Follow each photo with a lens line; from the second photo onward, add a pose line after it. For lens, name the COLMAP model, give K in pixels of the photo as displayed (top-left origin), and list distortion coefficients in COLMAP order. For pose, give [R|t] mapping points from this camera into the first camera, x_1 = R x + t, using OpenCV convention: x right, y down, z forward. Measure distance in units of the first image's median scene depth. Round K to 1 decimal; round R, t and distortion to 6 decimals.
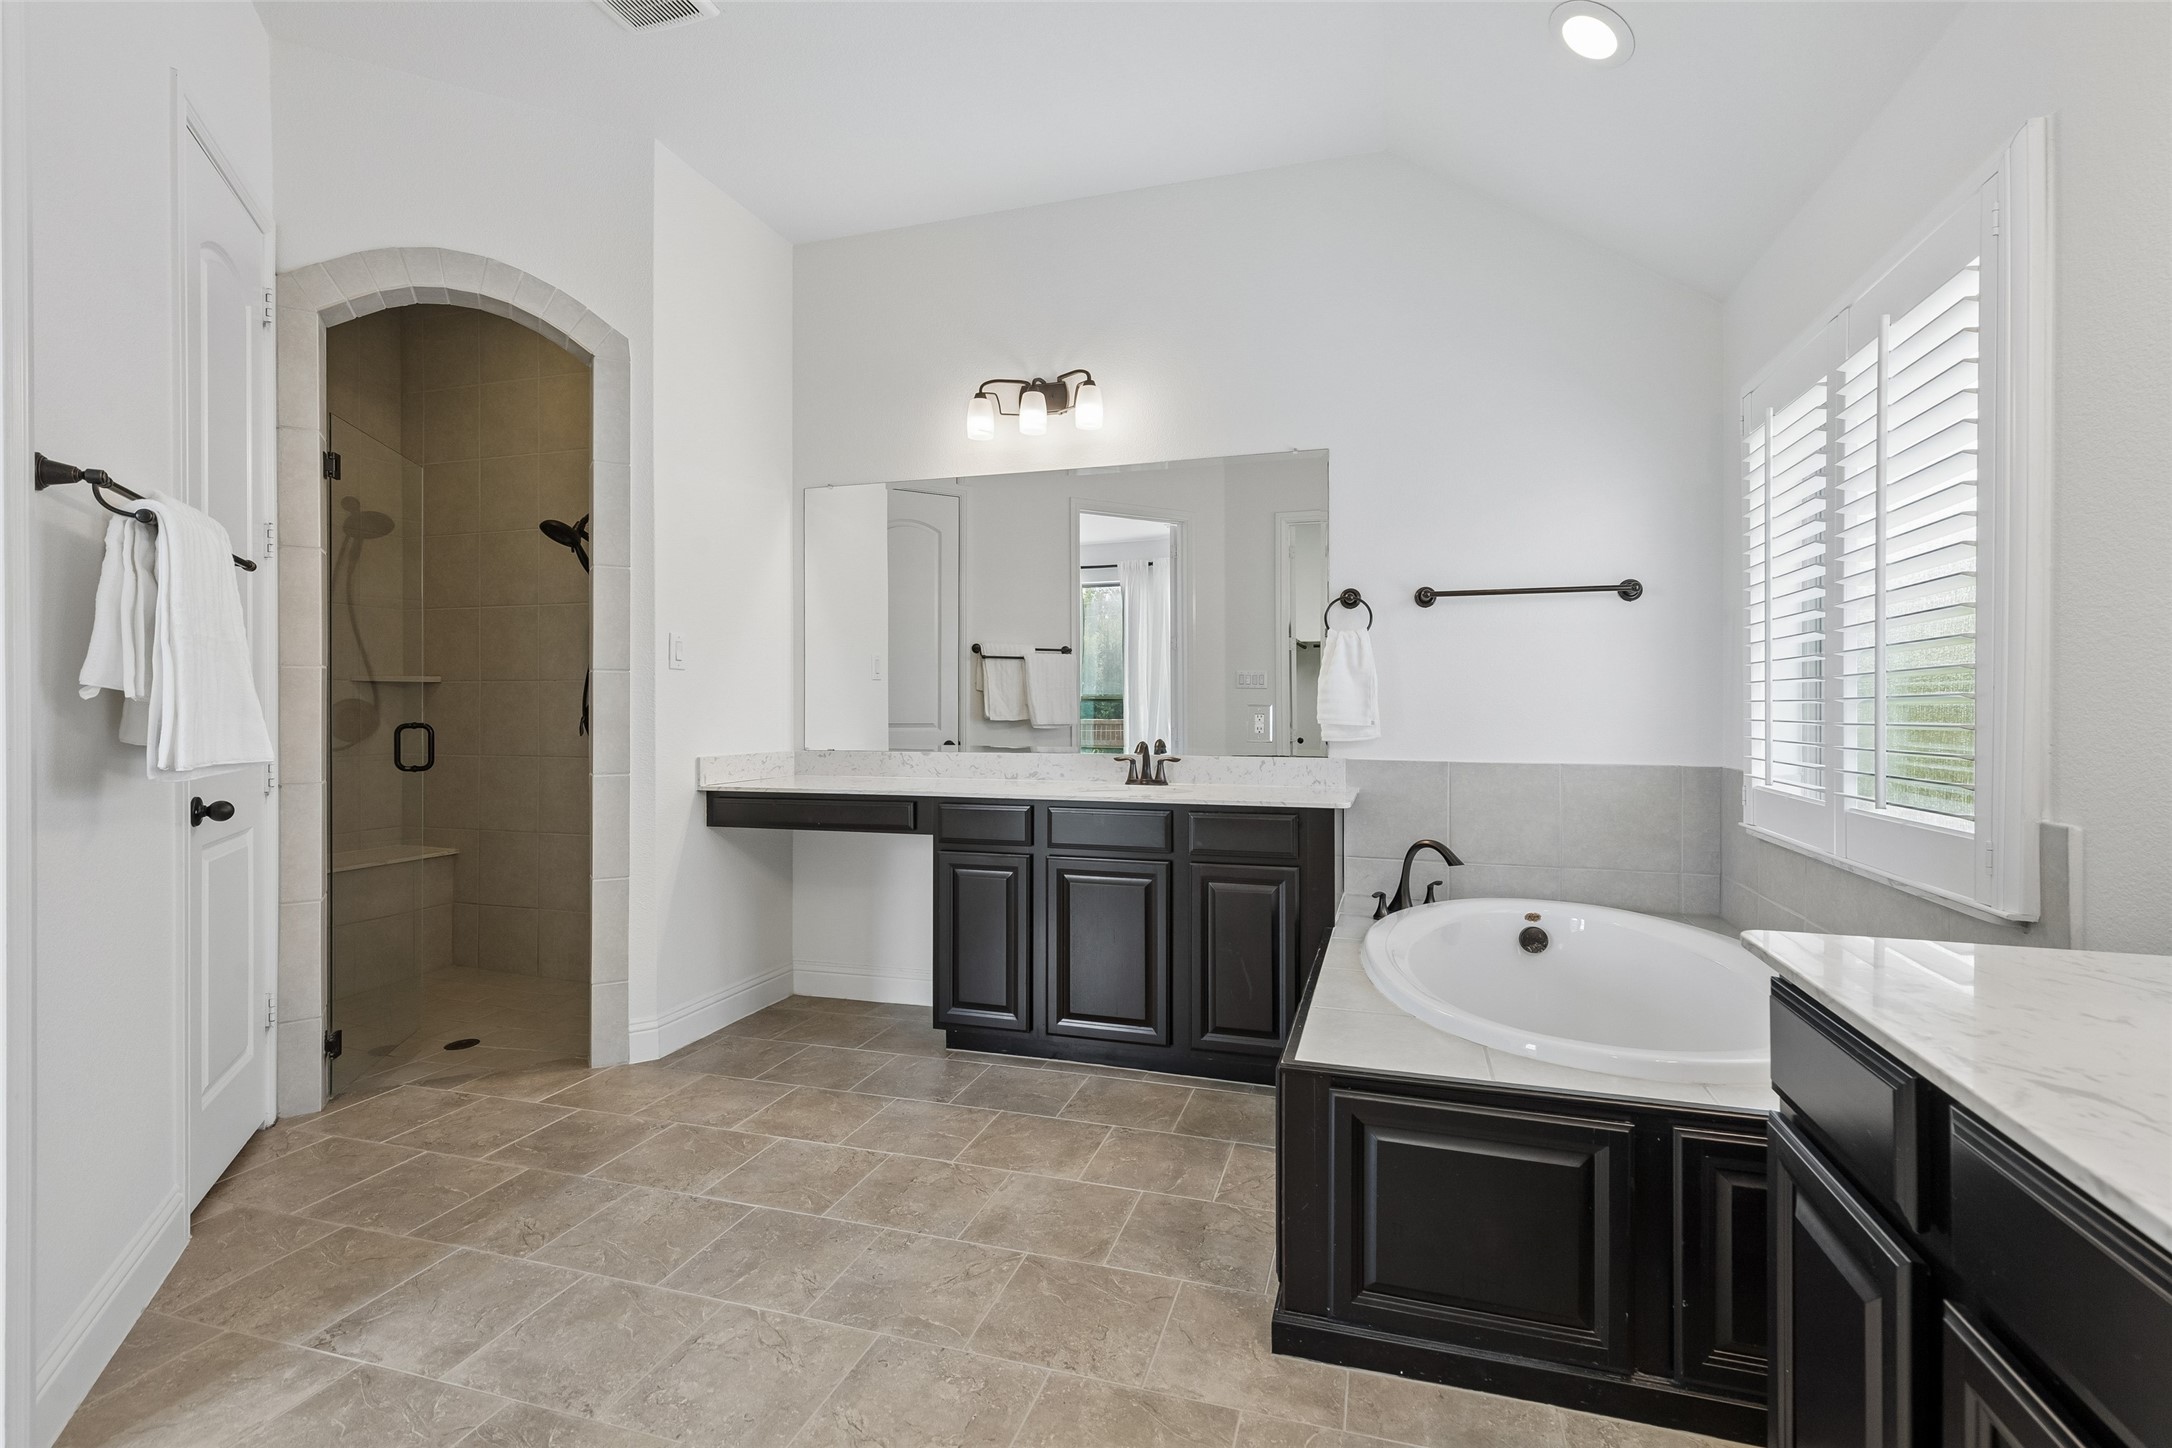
lens RADIAL K [[998.9, 0, 1083.2], [0, 998.9, 708.4], [0, 0, 1]] dist [0.017818, -0.000863]
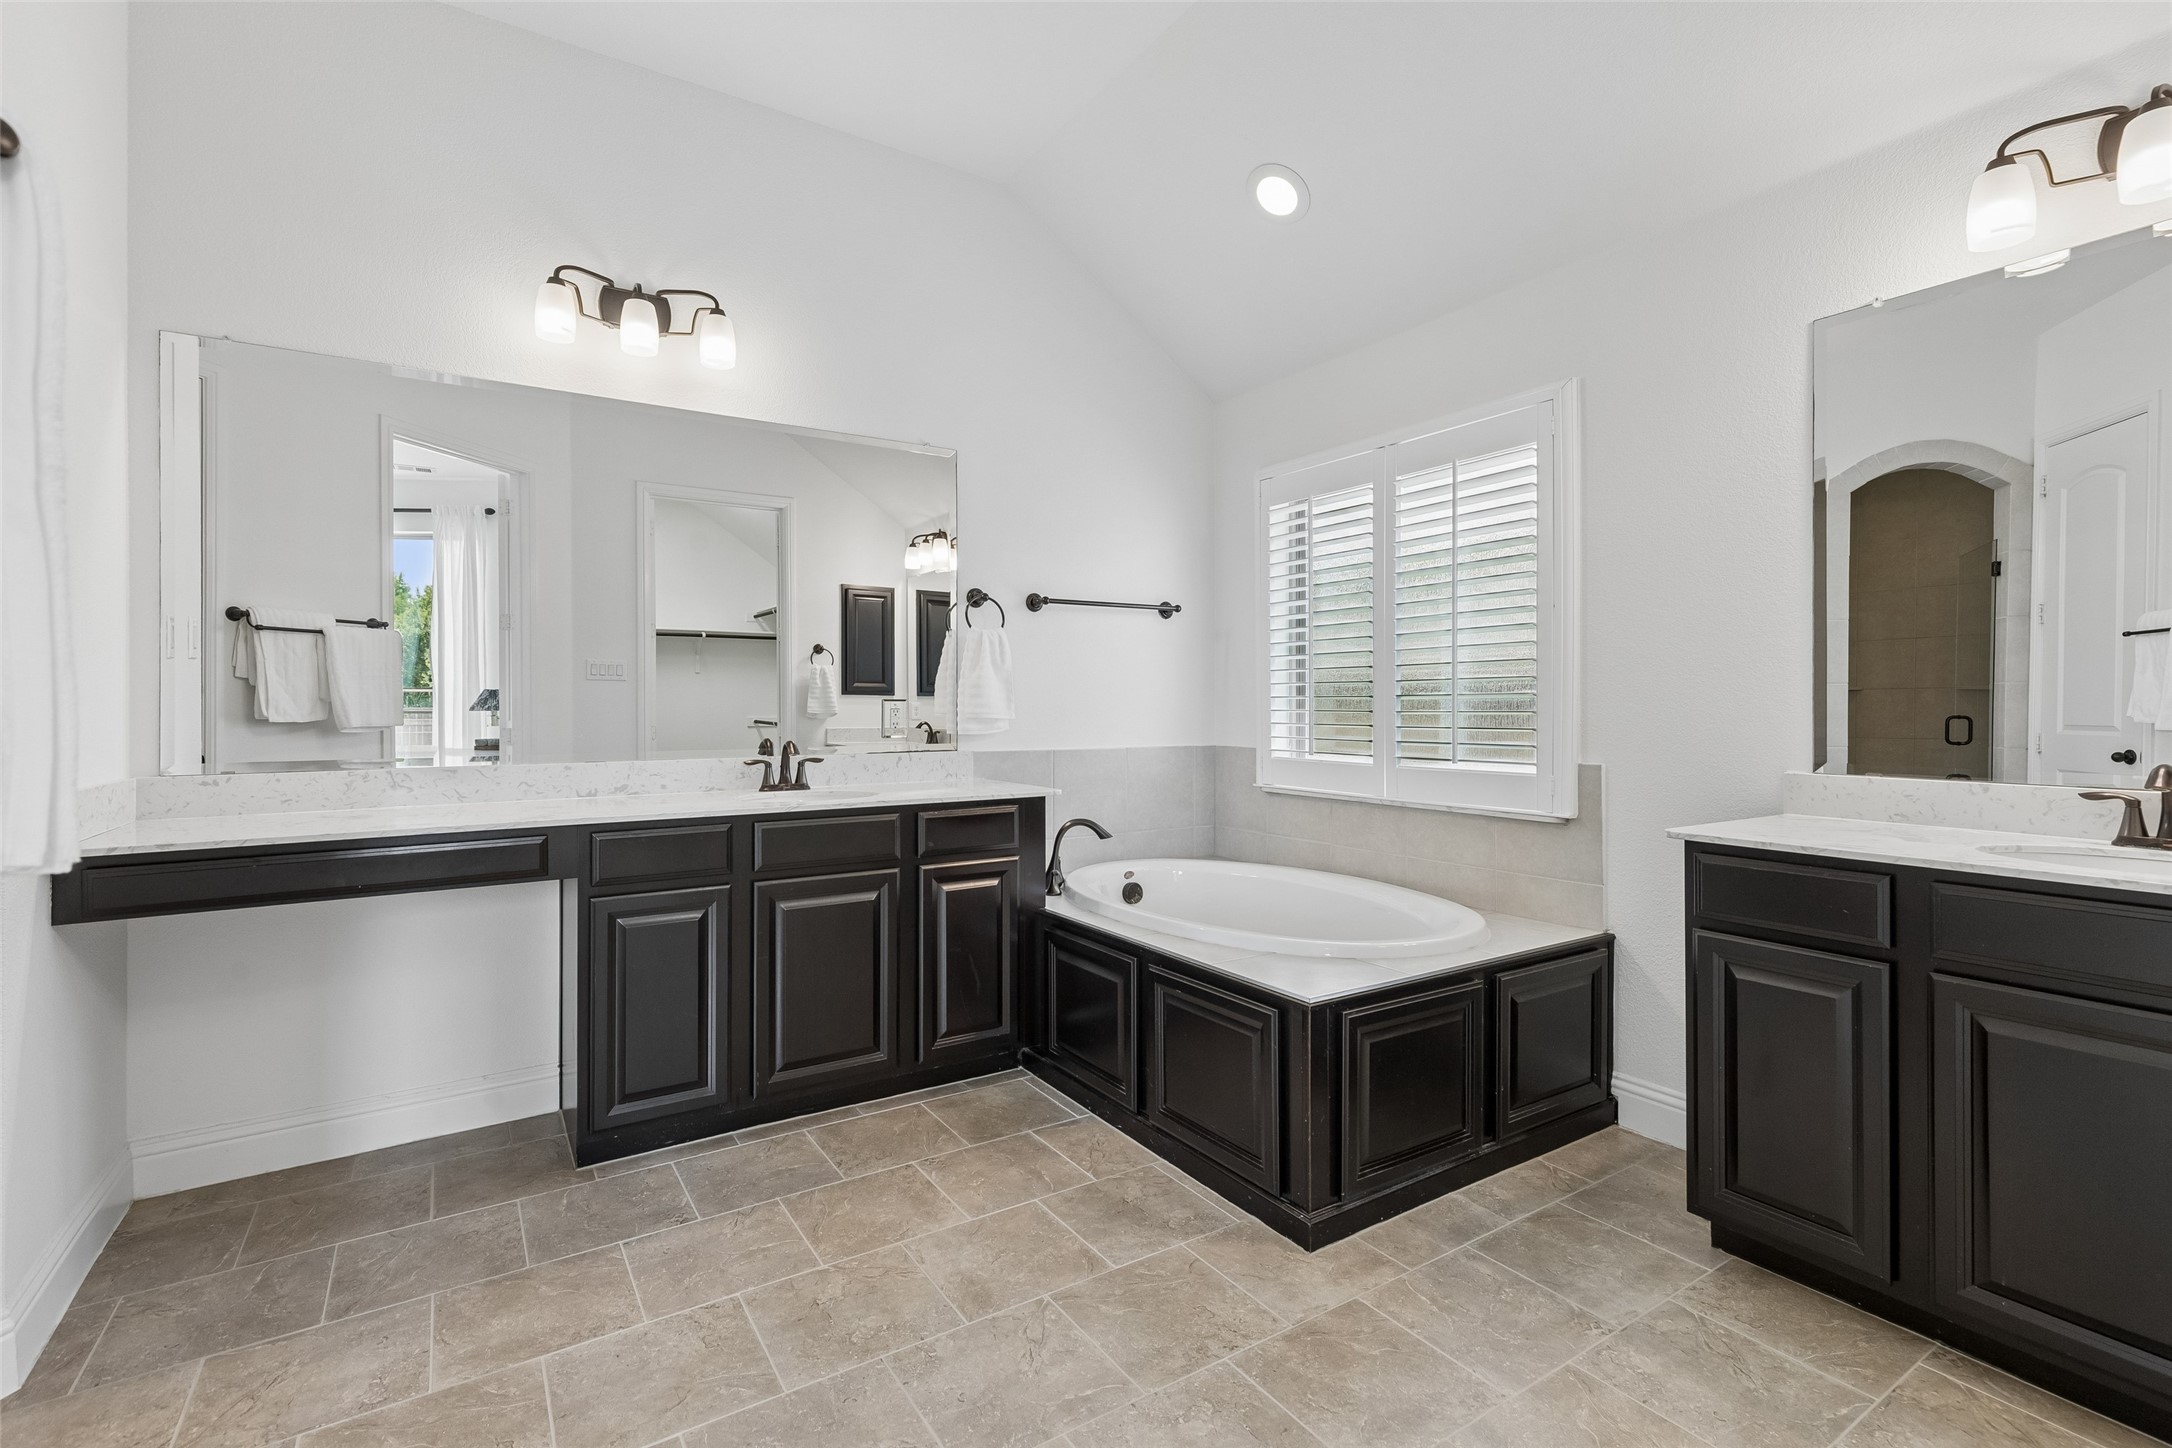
lens RADIAL K [[1005.2, 0, 1091.2], [0, 1005.2, 704.6], [0, 0, 1]] dist [0.020517, -0.005937]
pose [[0.635130, -0.002982, 0.772399, -0.511944], [0.002644, 0.999995, 0.001686, 0.000422], [-0.772400, 0.000971, 0.635135, 0.261787]]
